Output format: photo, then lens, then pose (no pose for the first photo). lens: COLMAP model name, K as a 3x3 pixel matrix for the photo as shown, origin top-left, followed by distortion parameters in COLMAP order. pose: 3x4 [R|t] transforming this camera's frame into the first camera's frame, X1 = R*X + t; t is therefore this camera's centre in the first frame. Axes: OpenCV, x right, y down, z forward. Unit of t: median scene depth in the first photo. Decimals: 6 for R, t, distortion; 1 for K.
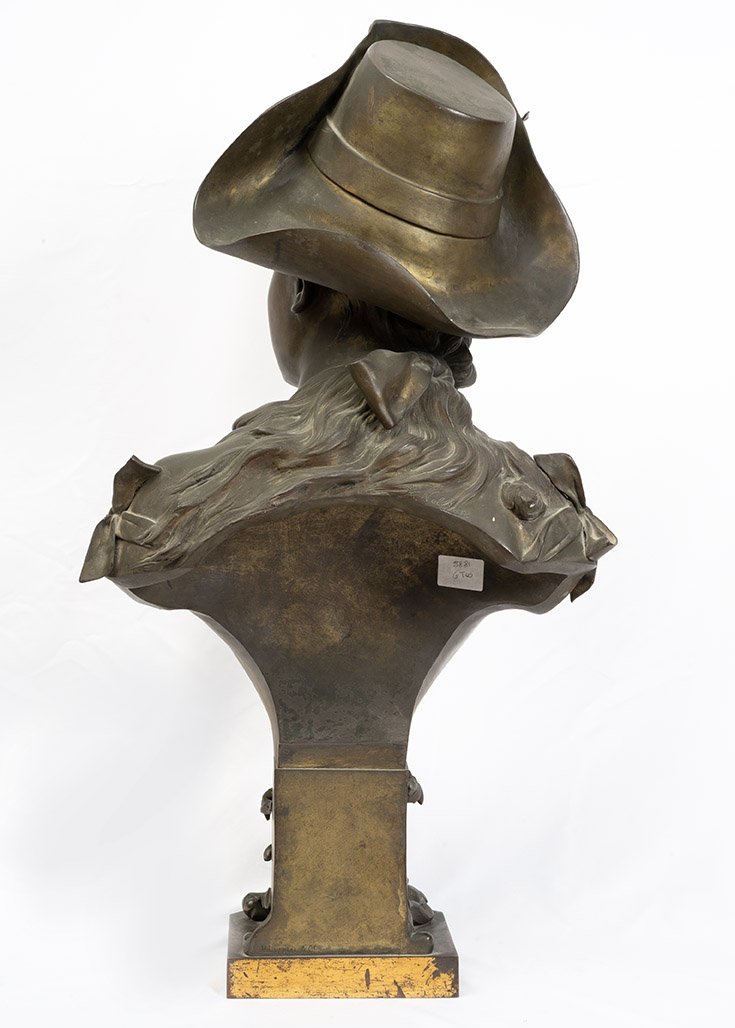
lens RADIAL K [[1832.1, 0, 366.2], [0, 1832.1, 513.1], [0, 0, 1]] dist [0.037896, 0.000000]
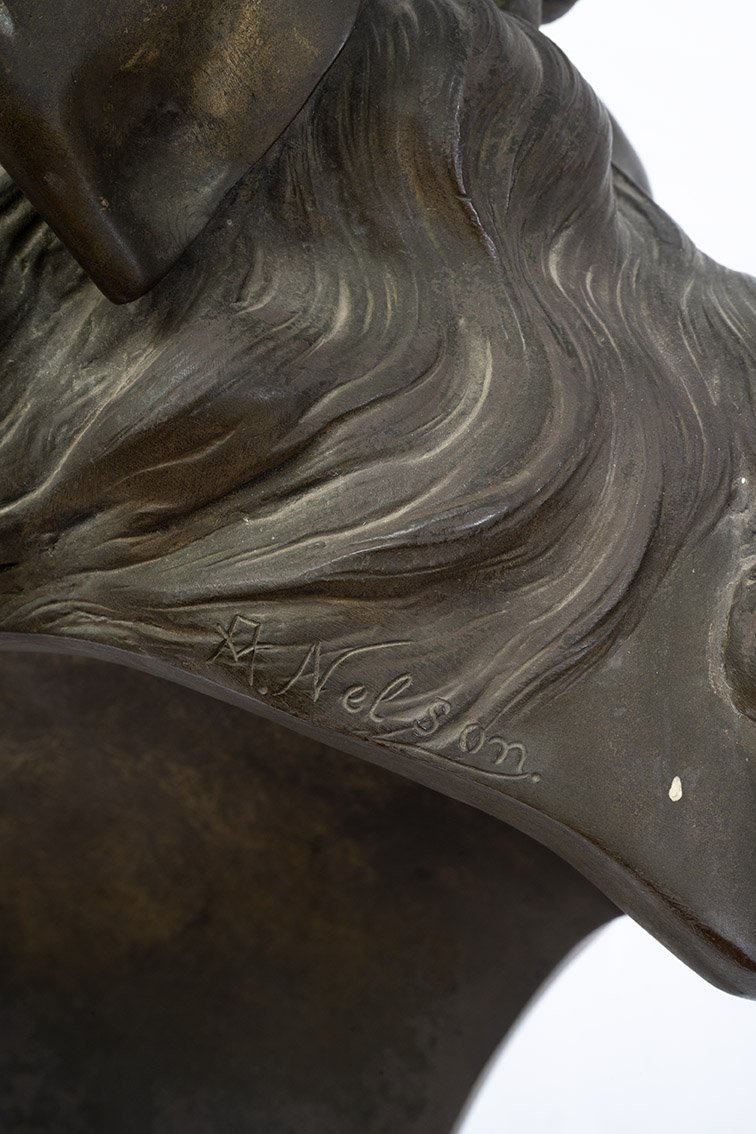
lens RADIAL K [[1802.2, 0, 384.0], [0, 1802.2, 572.3], [0, 0, 1]] dist [0.045568, 0.000000]
pose [[0.979497, 0.028175, -0.199479, 0.075791], [0.044403, 0.935627, 0.350185, -0.083116], [0.196505, -0.351863, 0.915193, 0.821755]]
